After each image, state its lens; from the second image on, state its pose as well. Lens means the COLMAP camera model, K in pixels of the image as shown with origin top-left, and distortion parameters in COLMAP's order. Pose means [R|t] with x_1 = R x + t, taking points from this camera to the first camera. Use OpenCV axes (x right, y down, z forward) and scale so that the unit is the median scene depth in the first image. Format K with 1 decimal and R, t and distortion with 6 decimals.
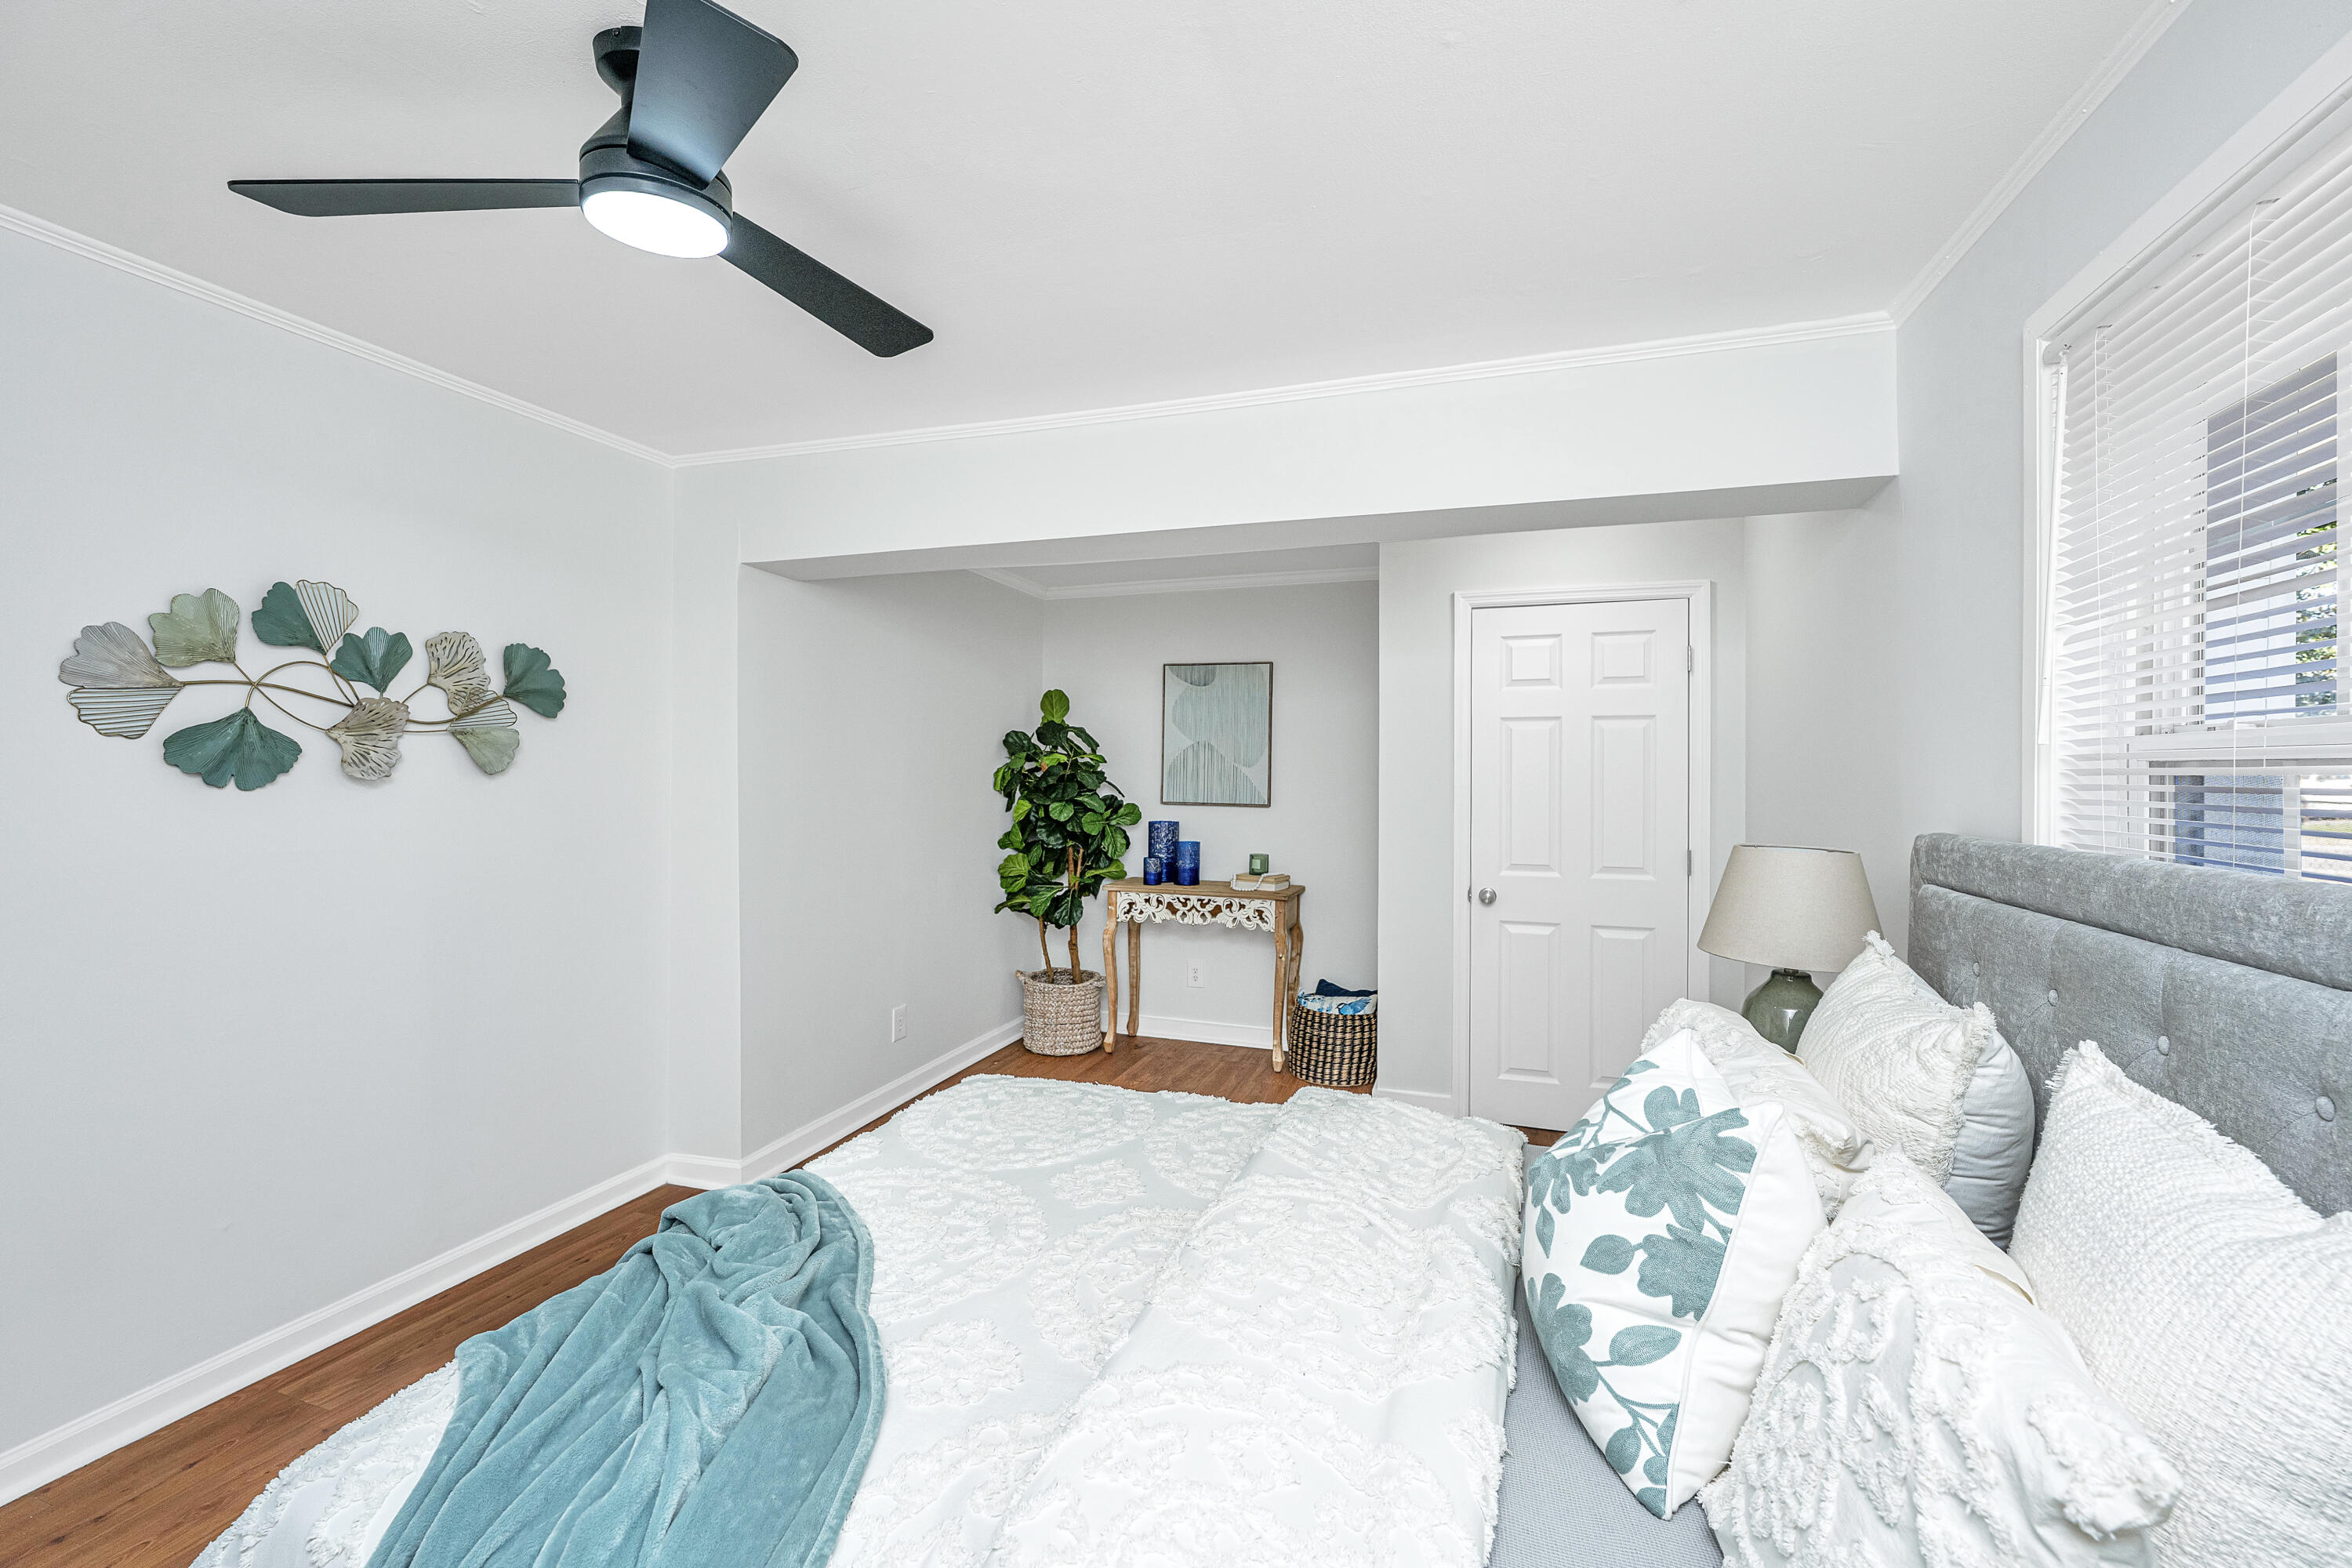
lens RADIAL K [[940.7, 0, 1219.0], [0, 940.7, 761.9], [0, 0, 1]] dist [-0.000374, -0.000040]
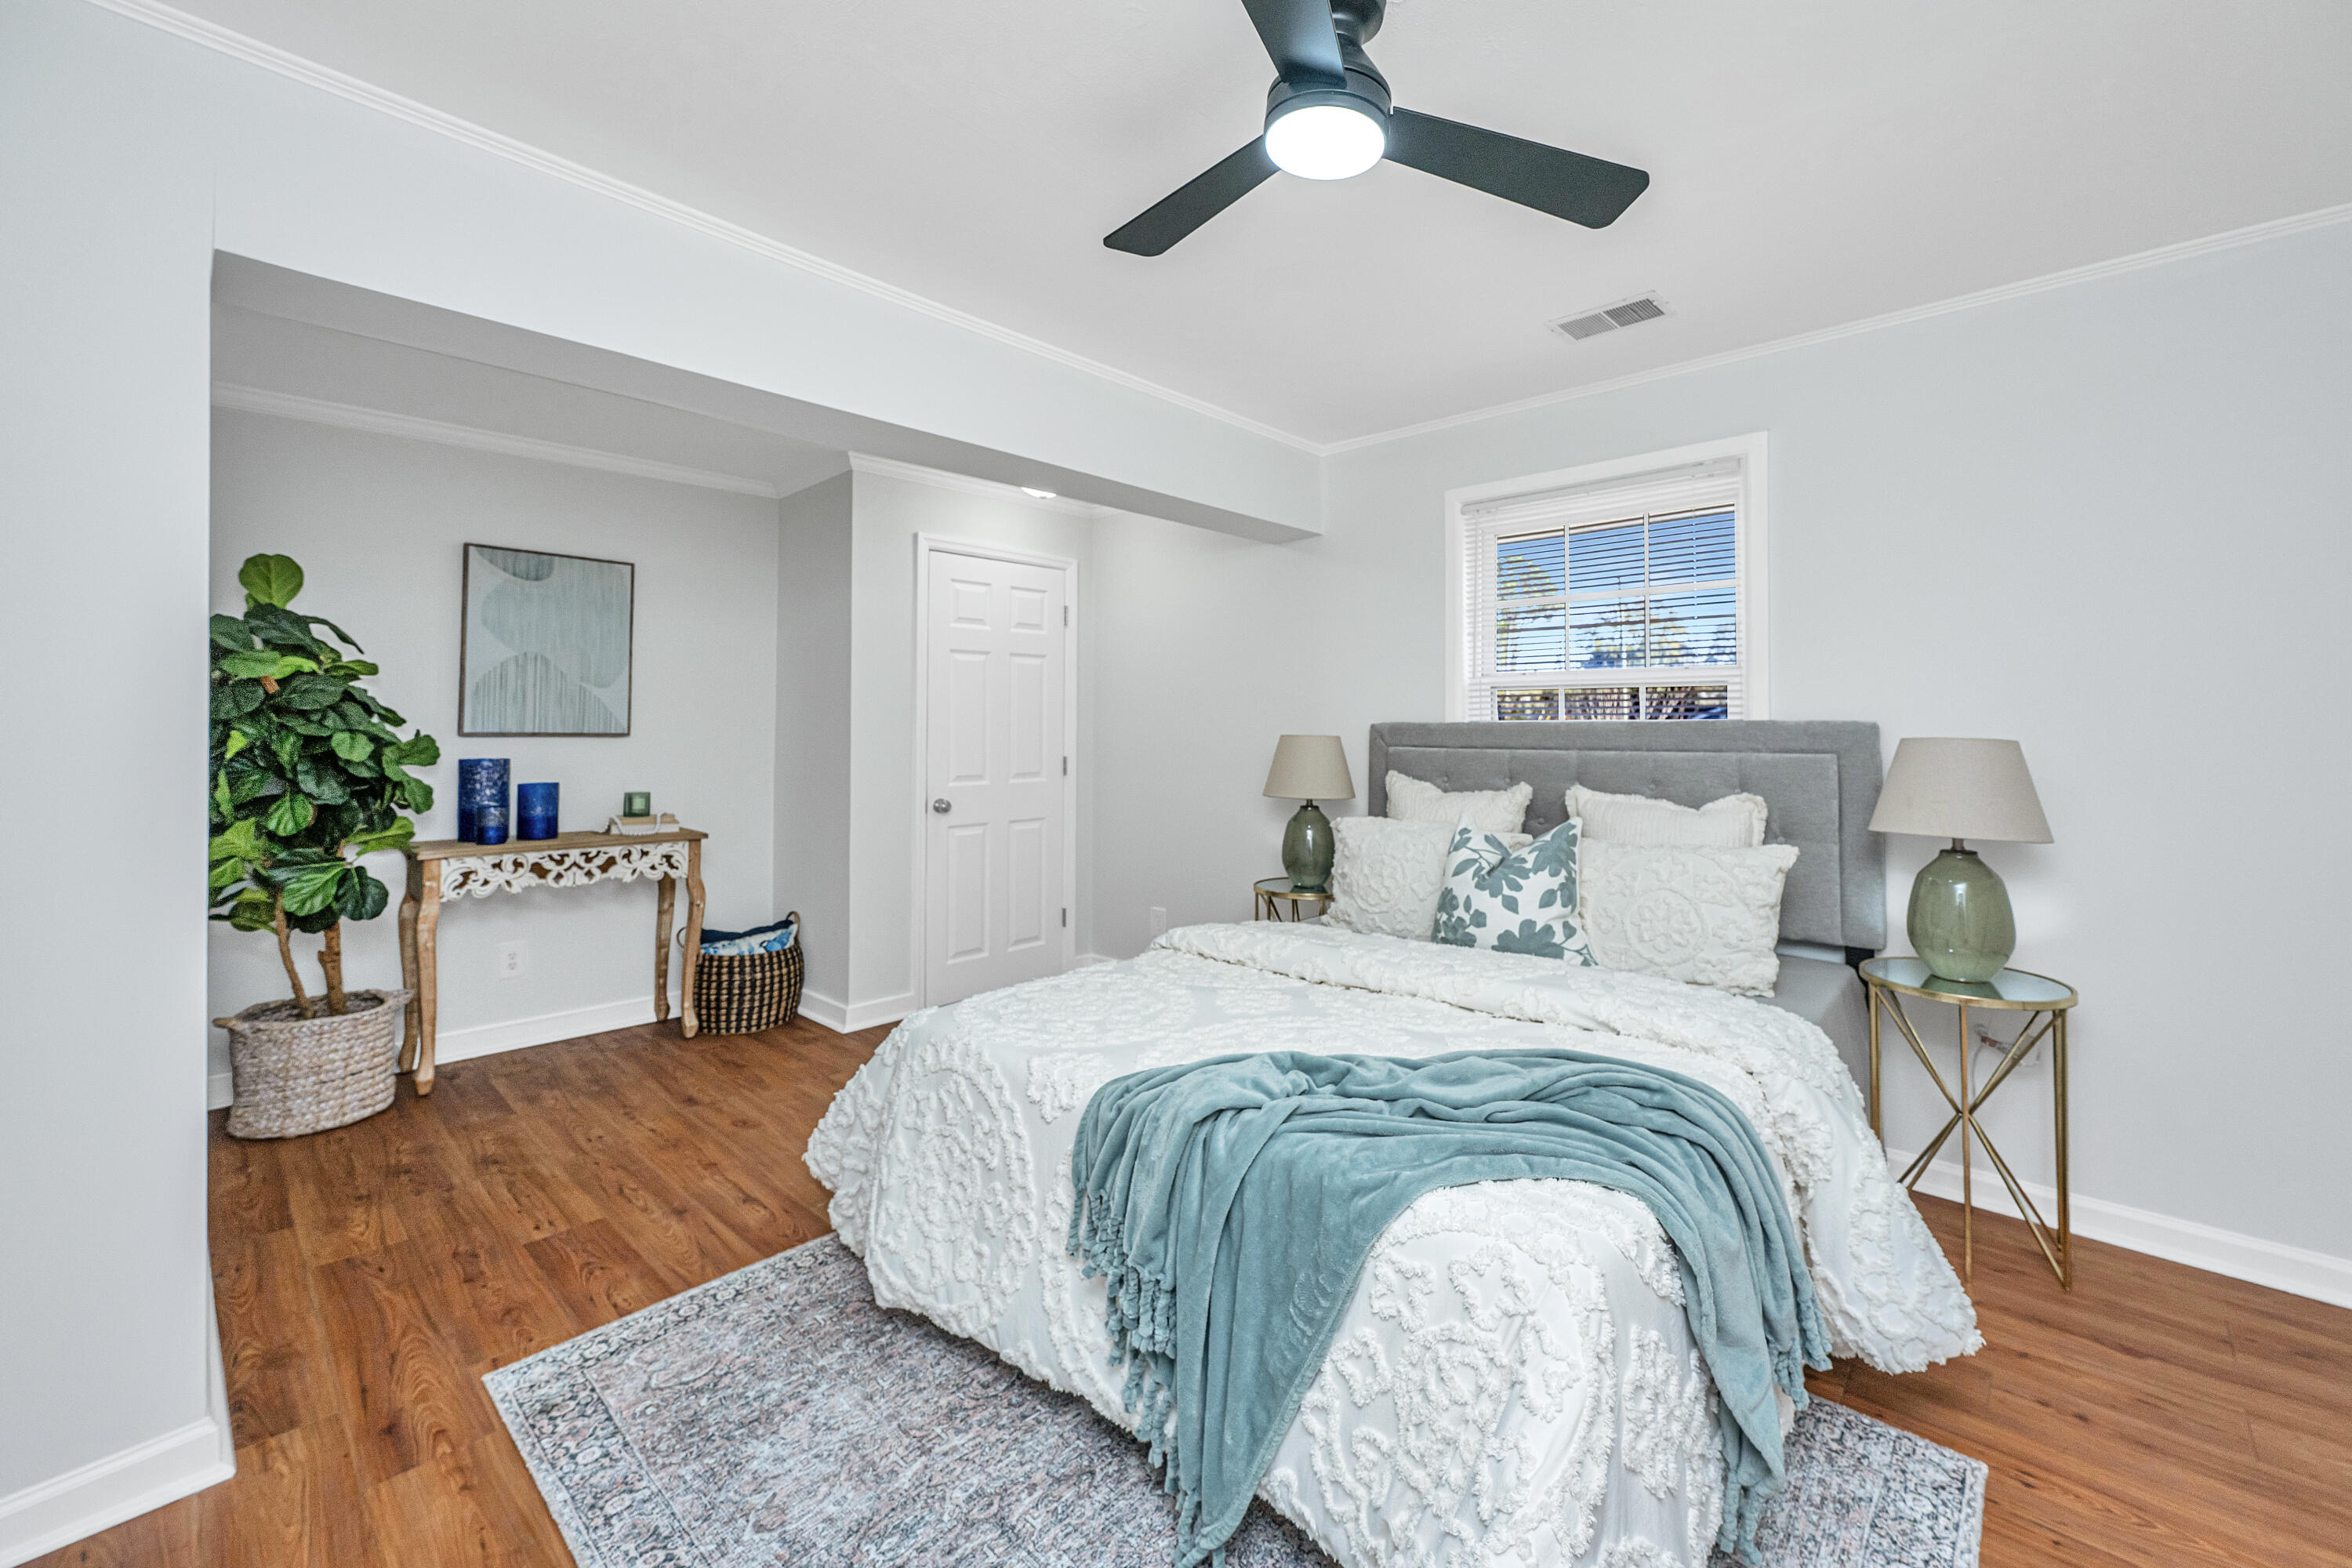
lens RADIAL K [[934.1, 0, 1170.7], [0, 934.1, 707.6], [0, 0, 1]] dist [0.001442, 0.000126]
pose [[0.442625, 0.010857, 0.896641, -0.498997], [-0.009610, 0.999927, -0.007364, 0.024946], [-0.896655, -0.005357, 0.442697, 0.209573]]
